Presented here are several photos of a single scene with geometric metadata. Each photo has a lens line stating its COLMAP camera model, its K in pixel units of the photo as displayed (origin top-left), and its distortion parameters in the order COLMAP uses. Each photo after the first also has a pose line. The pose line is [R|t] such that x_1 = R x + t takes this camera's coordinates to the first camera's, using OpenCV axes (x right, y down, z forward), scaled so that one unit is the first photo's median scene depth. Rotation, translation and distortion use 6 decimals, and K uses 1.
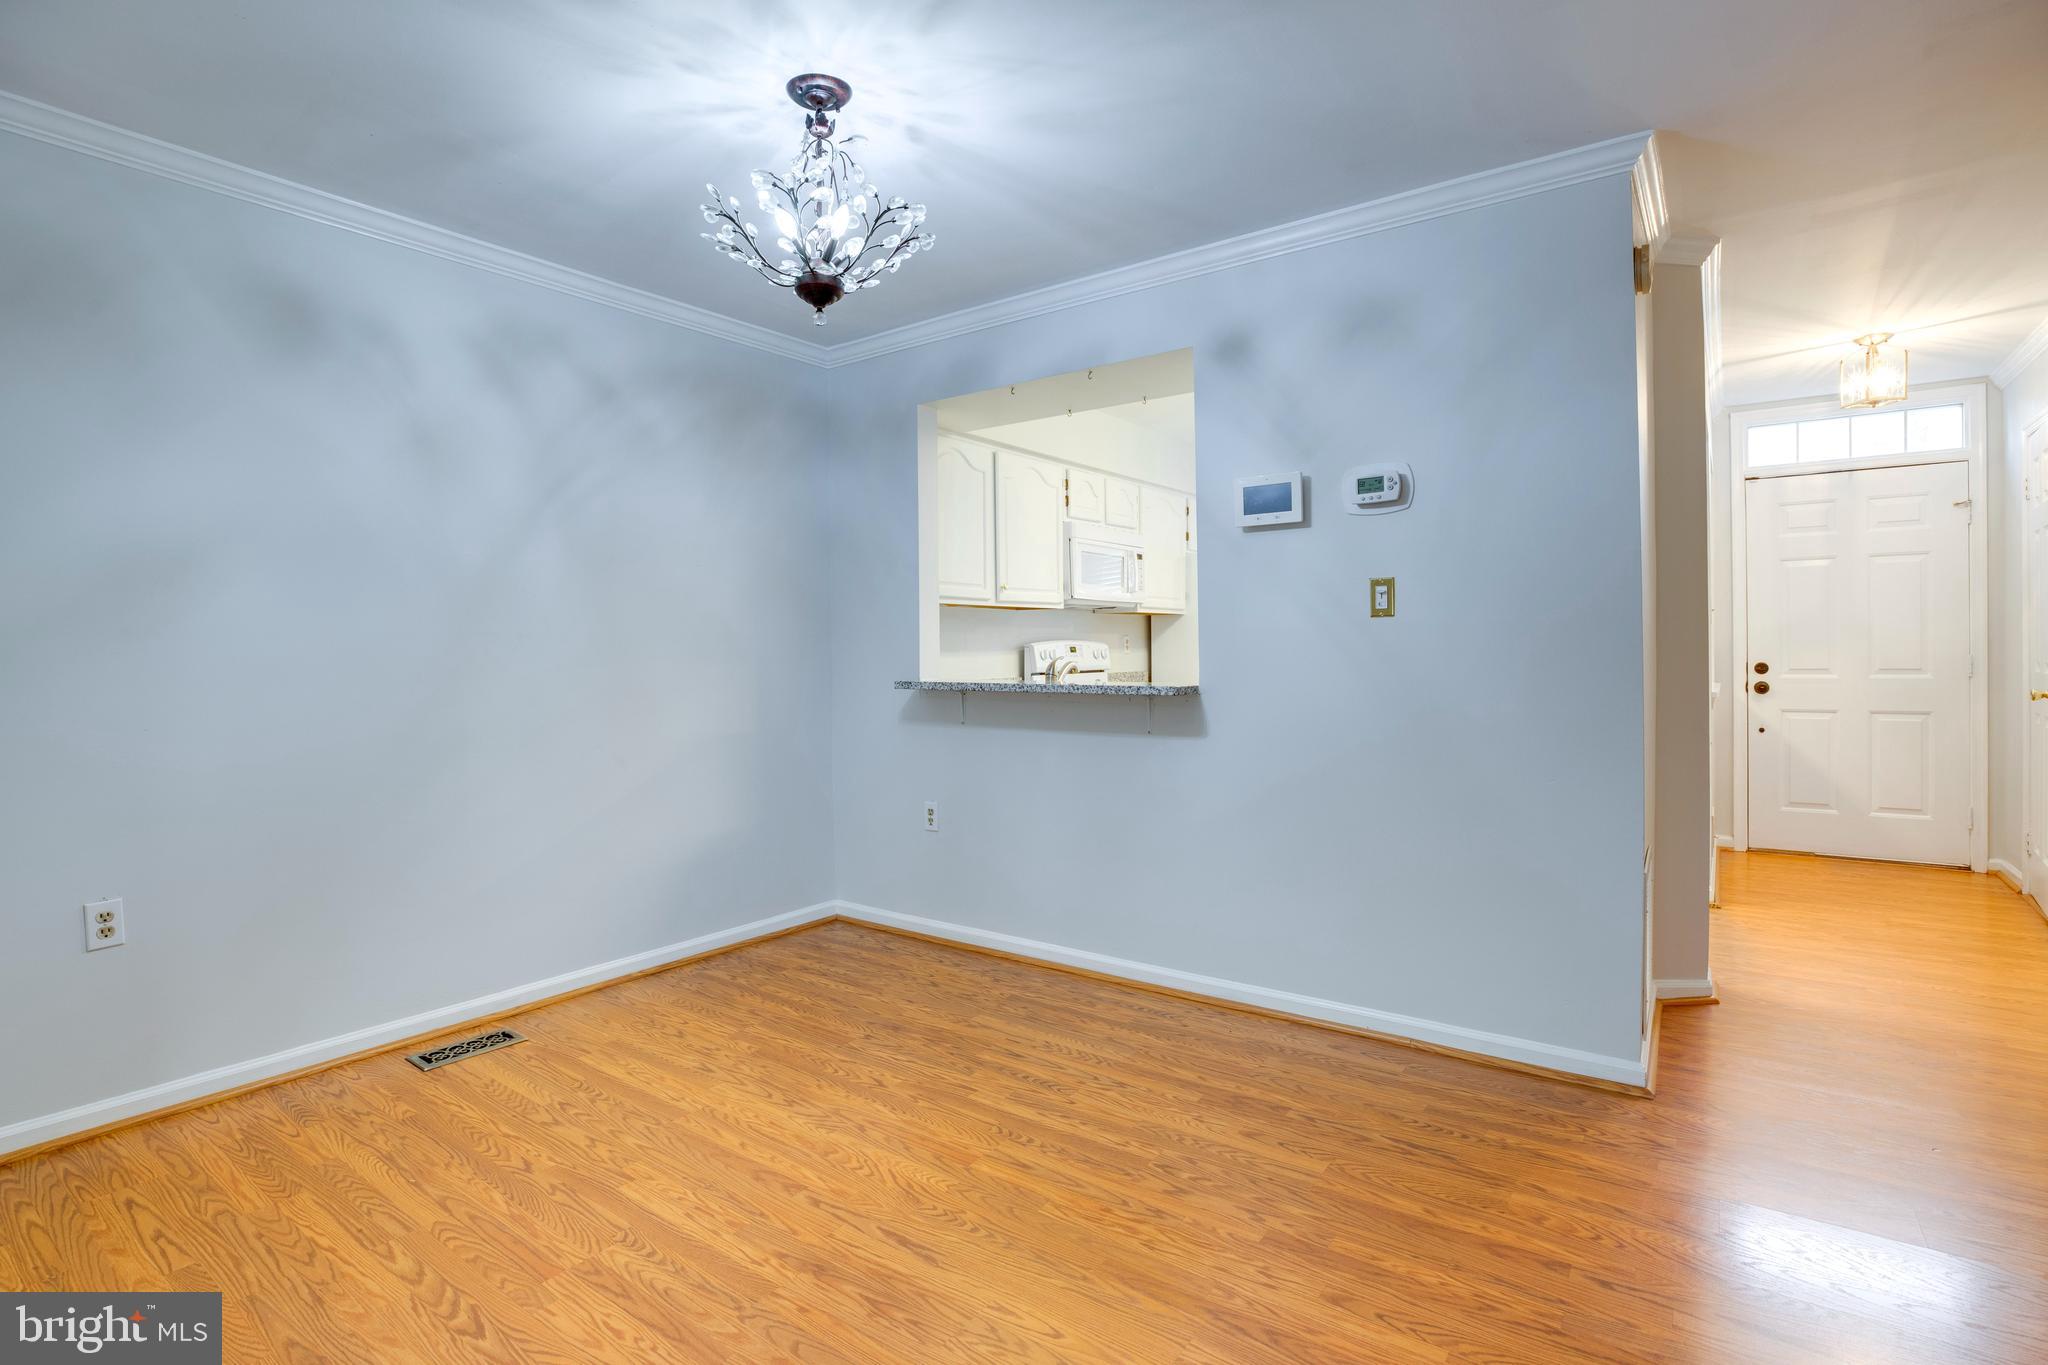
lens RADIAL K [[978.5, 0, 1021.8], [0, 978.5, 658.6], [0, 0, 1]] dist [-0.045884, 0.013480]
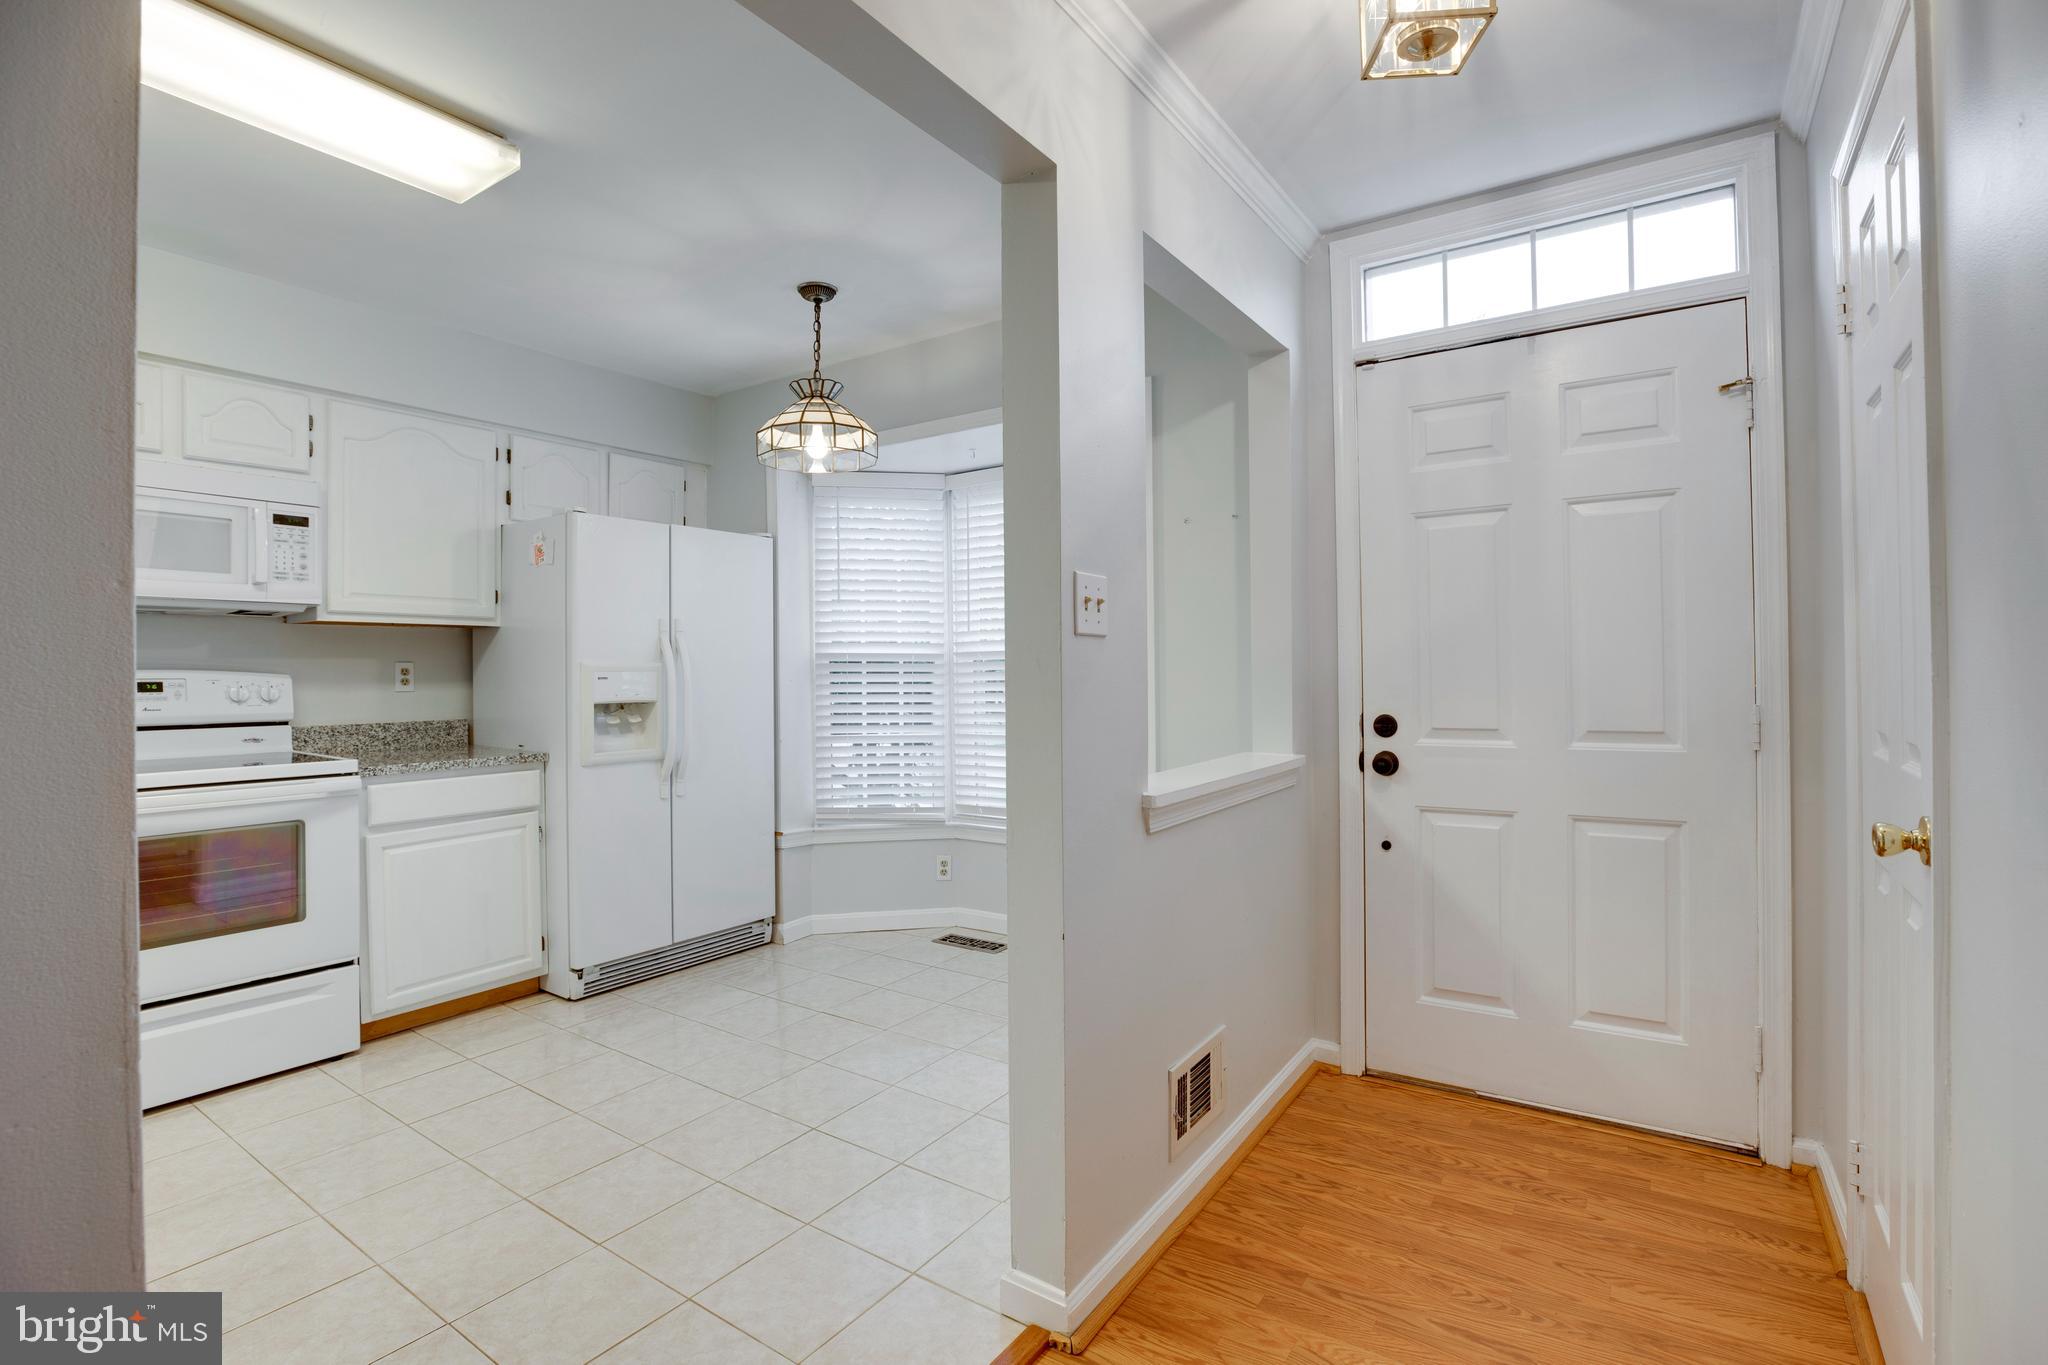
lens RADIAL K [[947.5, 0, 1022.1], [0, 947.5, 668.6], [0, 0, 1]] dist [-0.047047, 0.013238]
pose [[0.999459, 0.001542, 0.032841, 0.950001], [-0.001030, 0.999878, -0.015615, -0.021711], [-0.032862, 0.015573, 0.999339, 0.842748]]
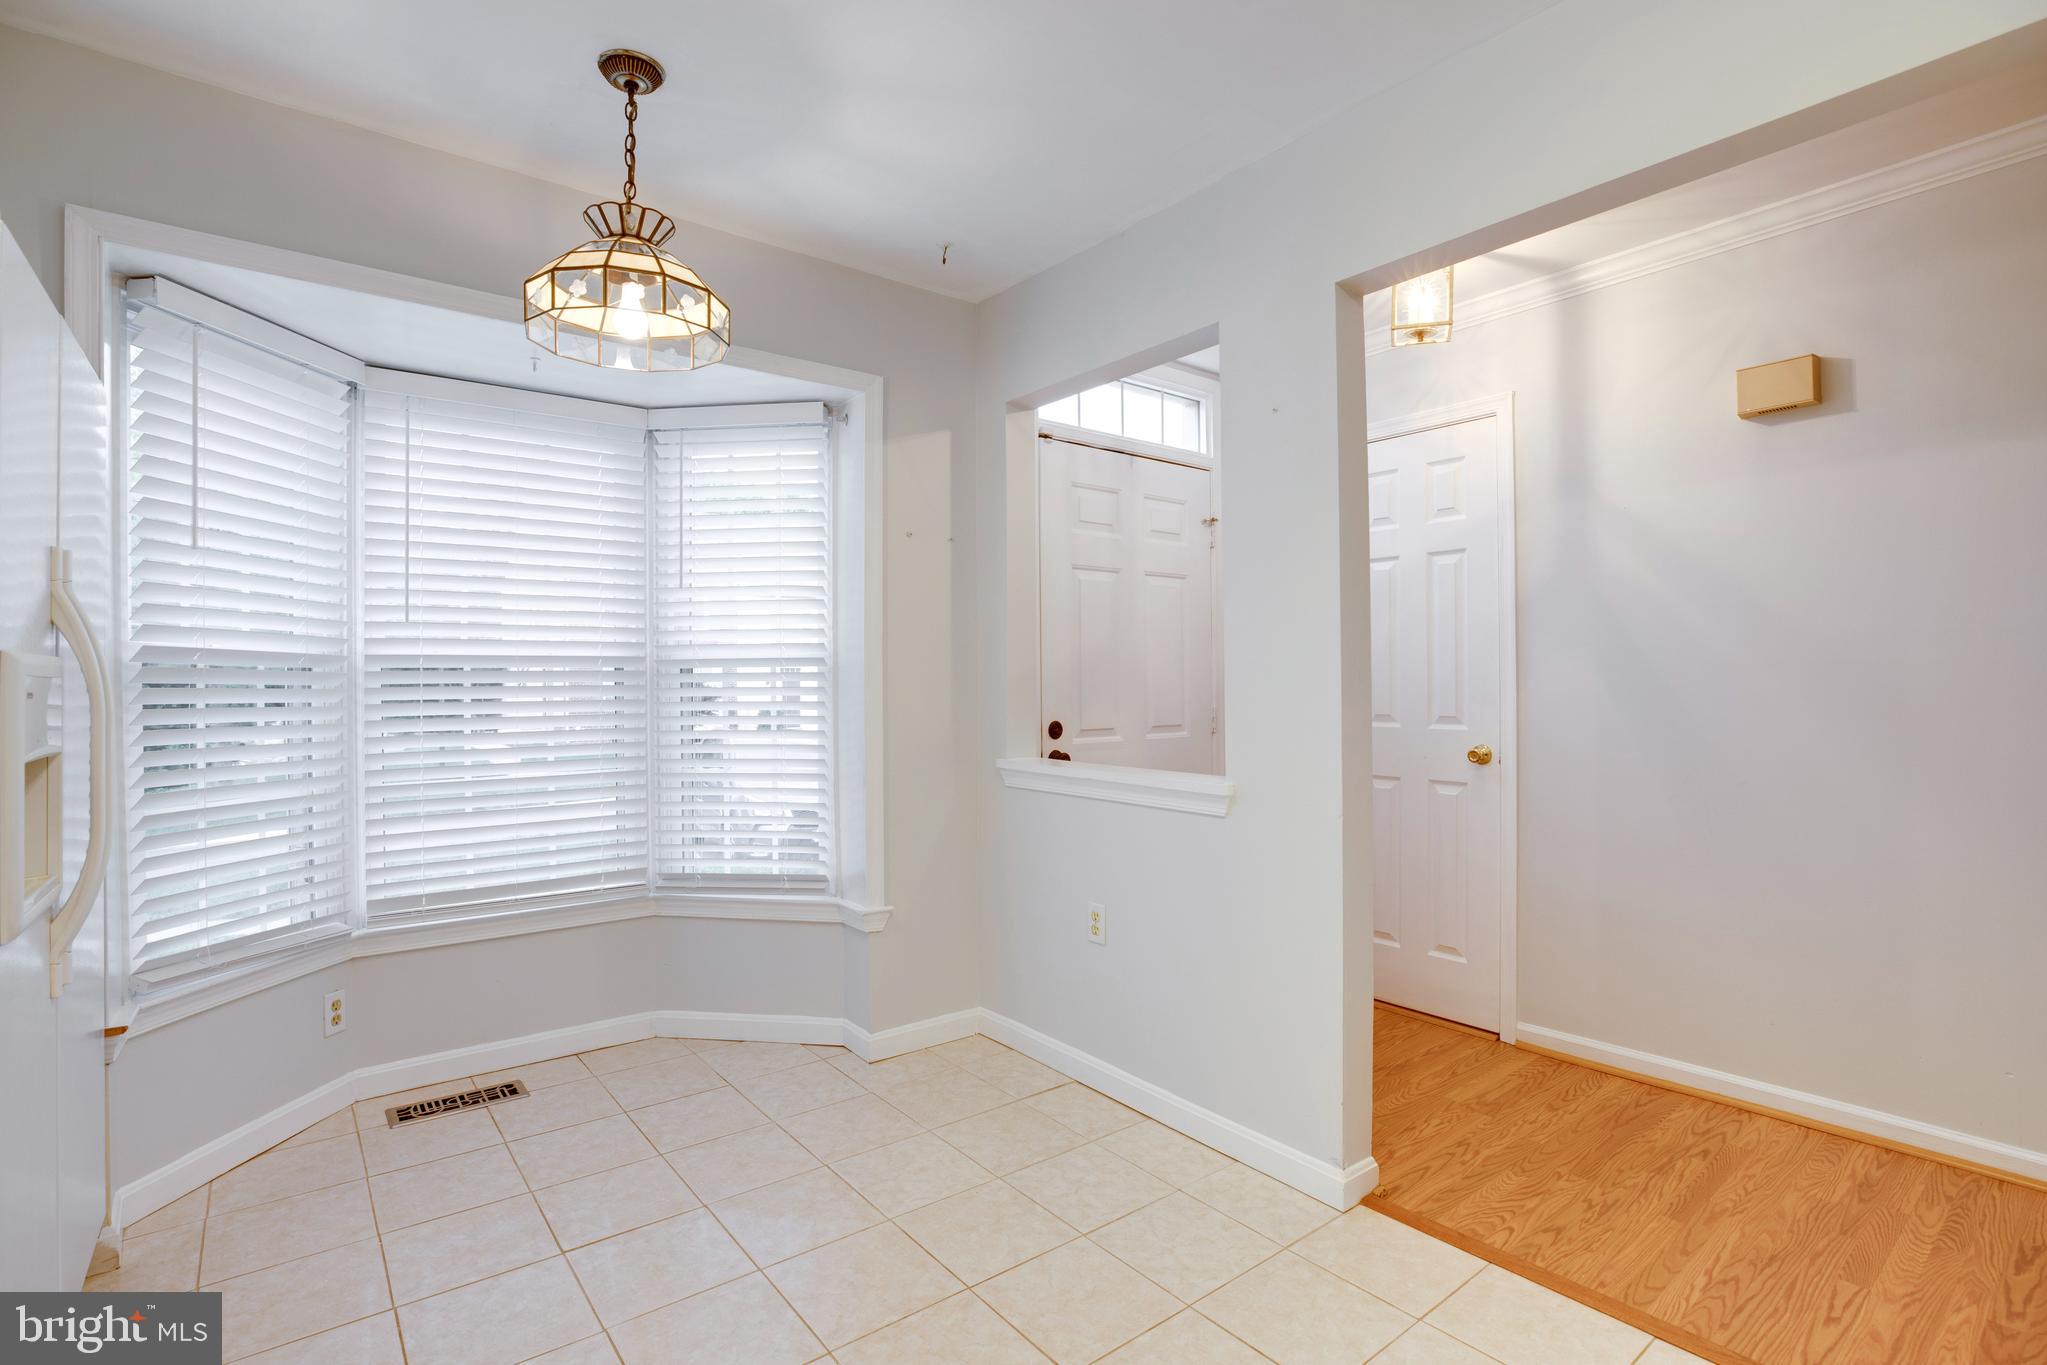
lens RADIAL K [[971.0, 0, 1015.6], [0, 971.0, 677.8], [0, 0, 1]] dist [-0.047611, 0.013139]
pose [[0.268419, 0.014465, 0.963194, 0.221685], [0.012771, 0.999746, -0.018572, -0.022867], [-0.963218, 0.017286, 0.268166, 1.440135]]
